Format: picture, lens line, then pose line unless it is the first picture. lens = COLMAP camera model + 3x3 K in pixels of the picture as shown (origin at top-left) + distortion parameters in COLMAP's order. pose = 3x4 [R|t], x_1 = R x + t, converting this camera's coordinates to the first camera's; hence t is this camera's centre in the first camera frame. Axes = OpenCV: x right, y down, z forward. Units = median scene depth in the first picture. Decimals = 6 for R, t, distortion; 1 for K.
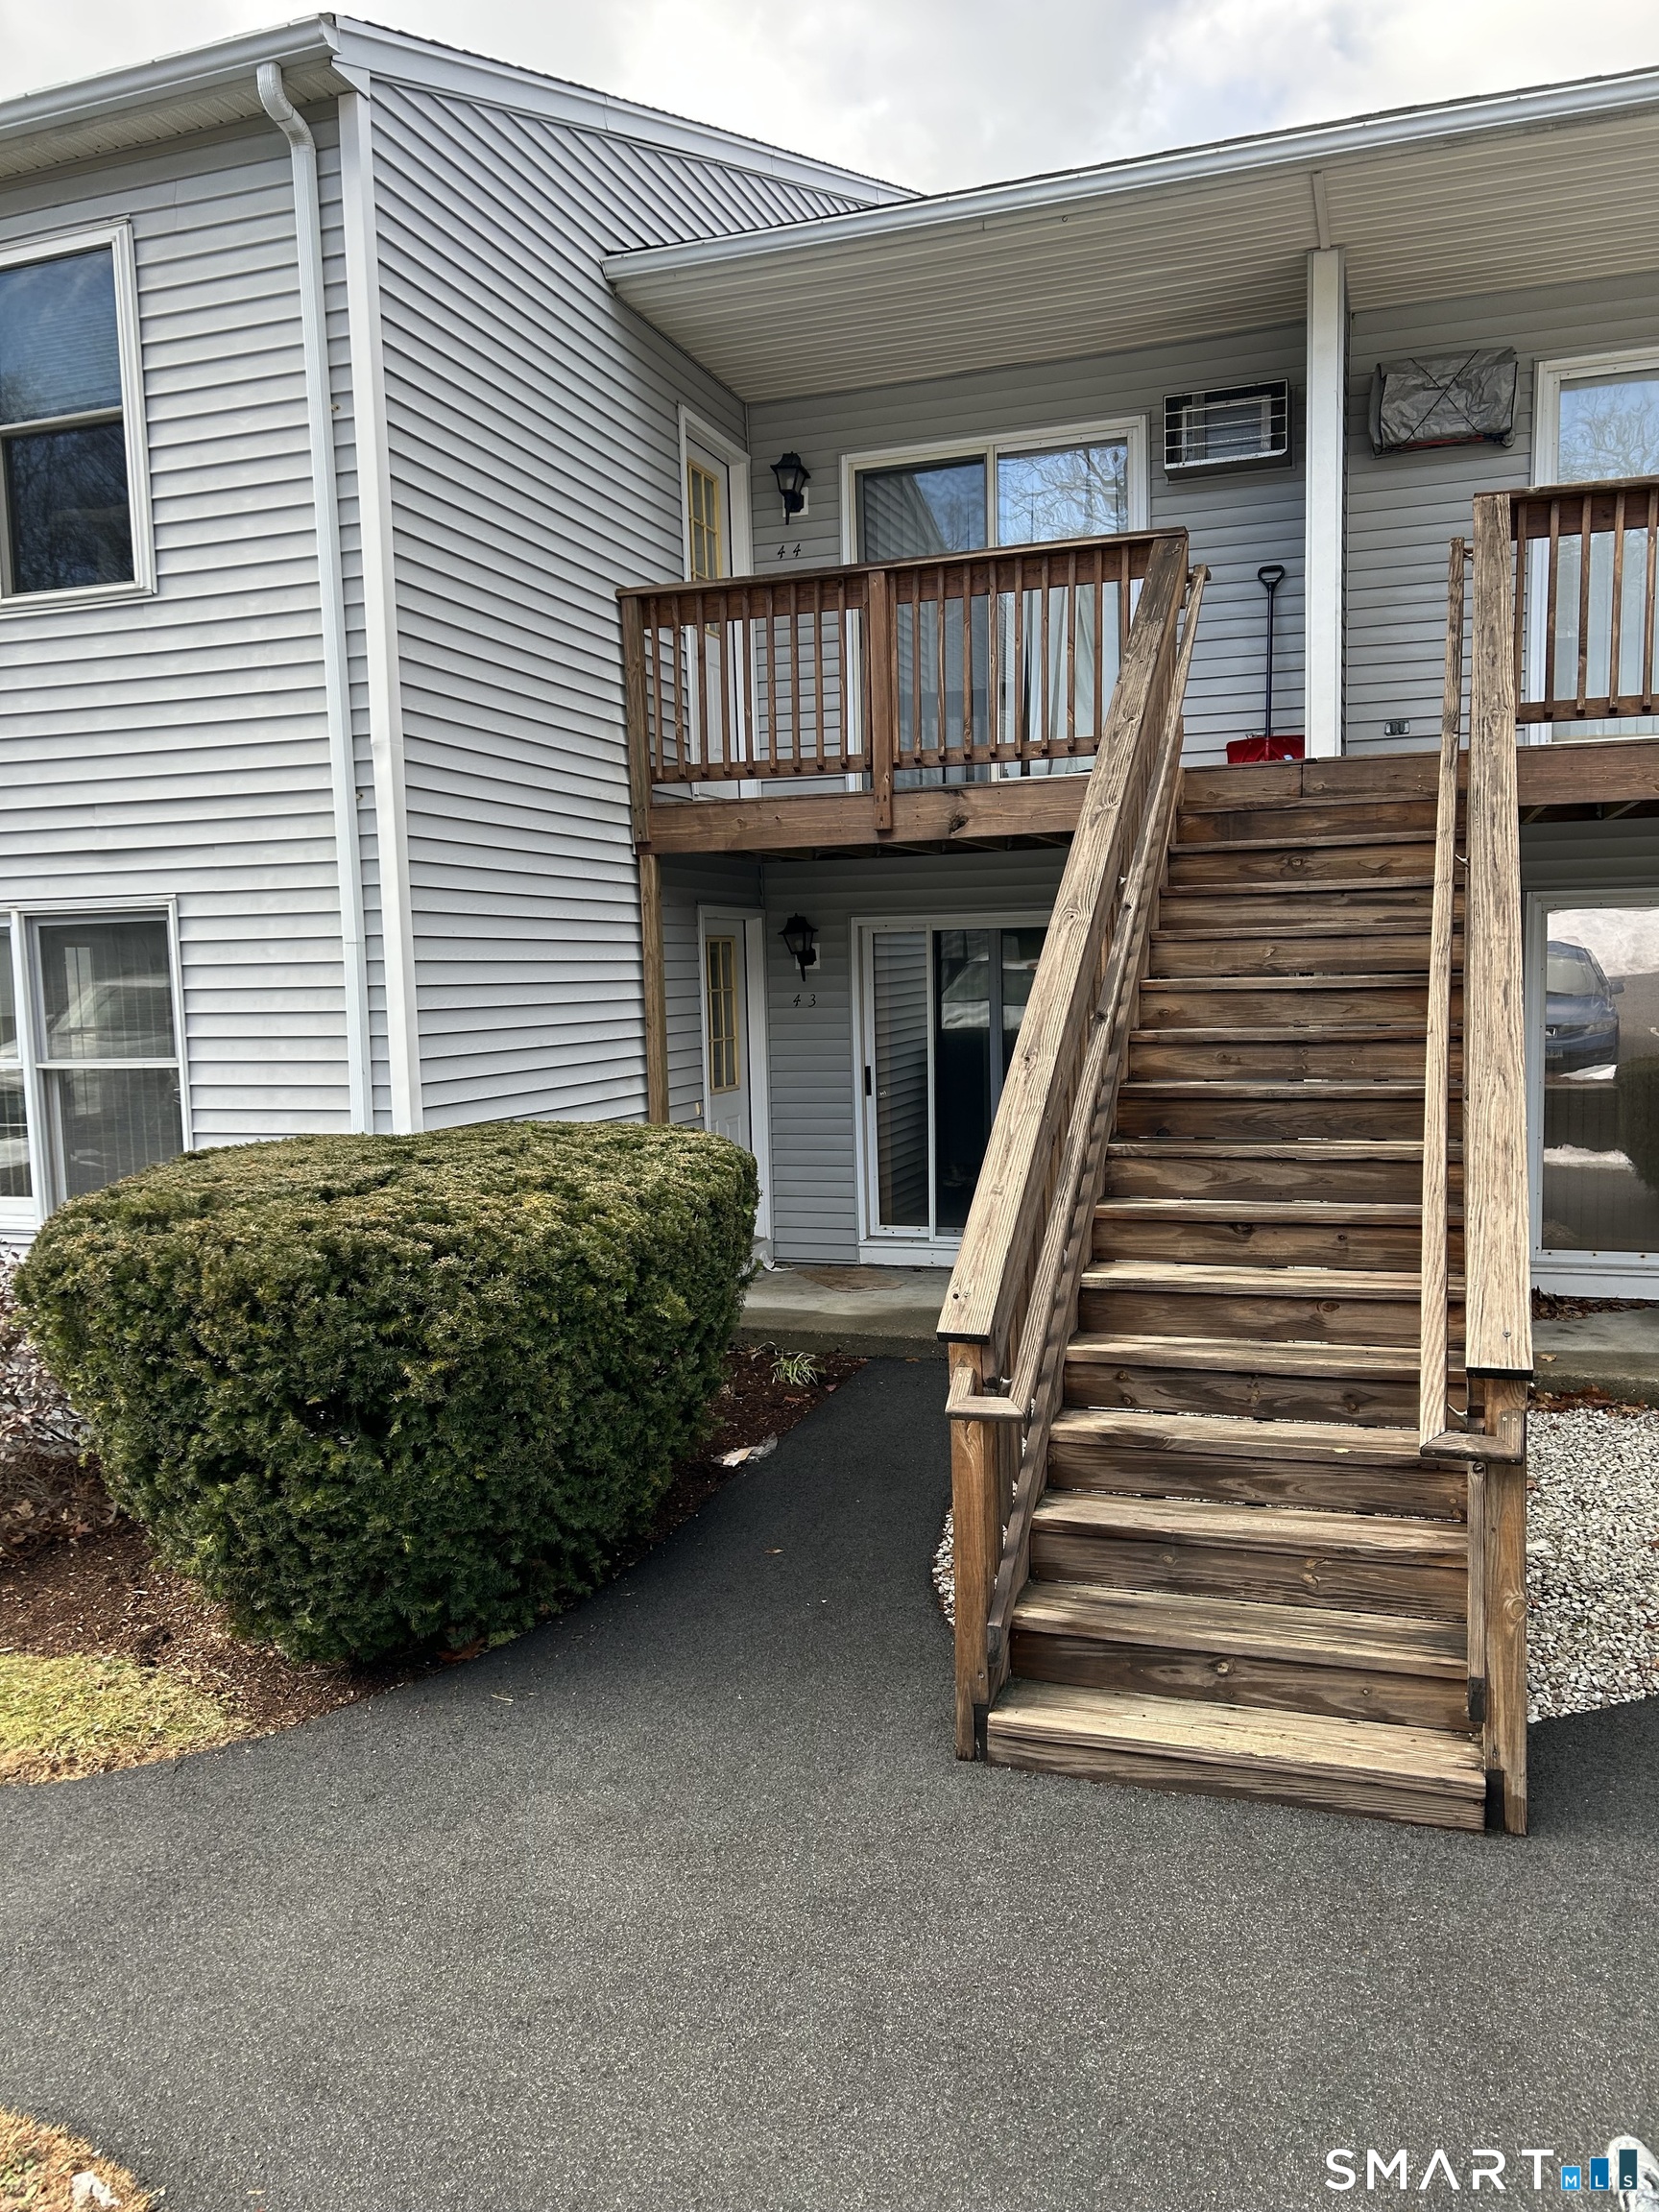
lens RADIAL K [[1663.2, 0, 832.7], [0, 1663.2, 1109.8], [0, 0, 1]] dist [-0.001534, -0.001657]
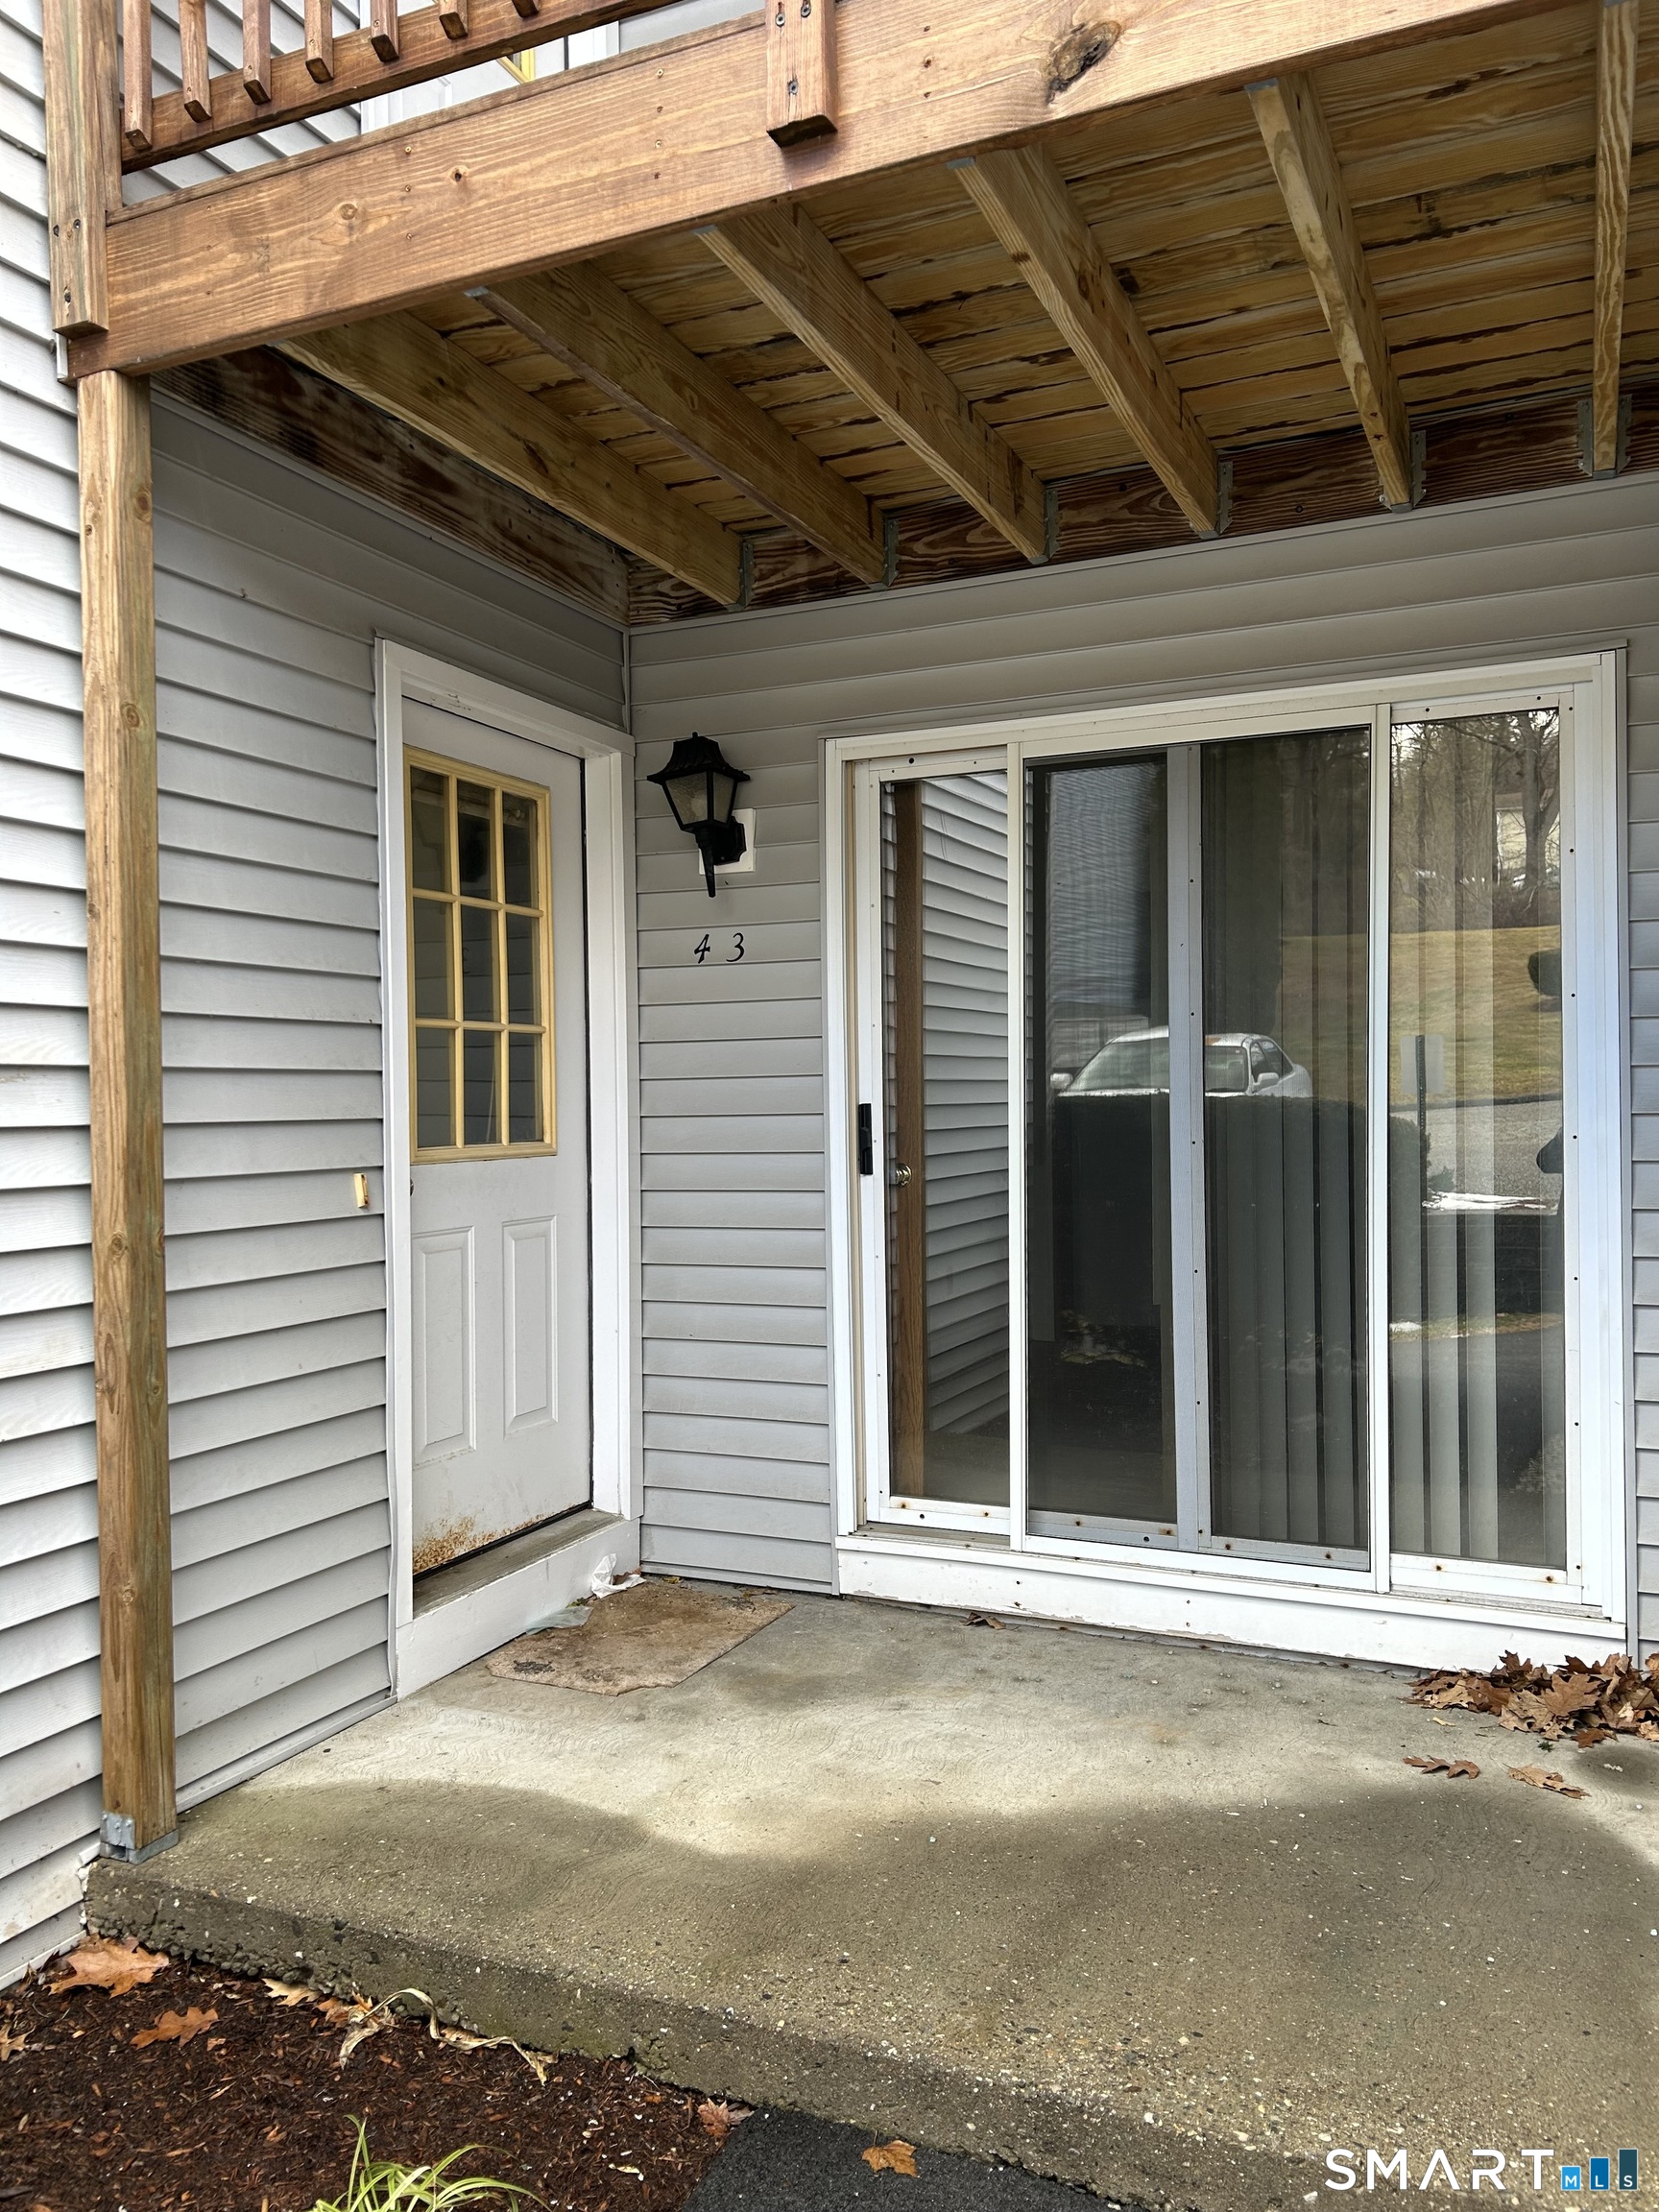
lens RADIAL K [[1663.2, 0, 823.2], [0, 1663.2, 1112.6], [0, 0, 1]] dist [-0.001534, -0.001657]
pose [[0.996291, 0.009649, -0.085507, 0.046539], [-0.016548, 0.996630, -0.080341, 0.009254], [0.084444, 0.081458, 0.993093, 0.595056]]
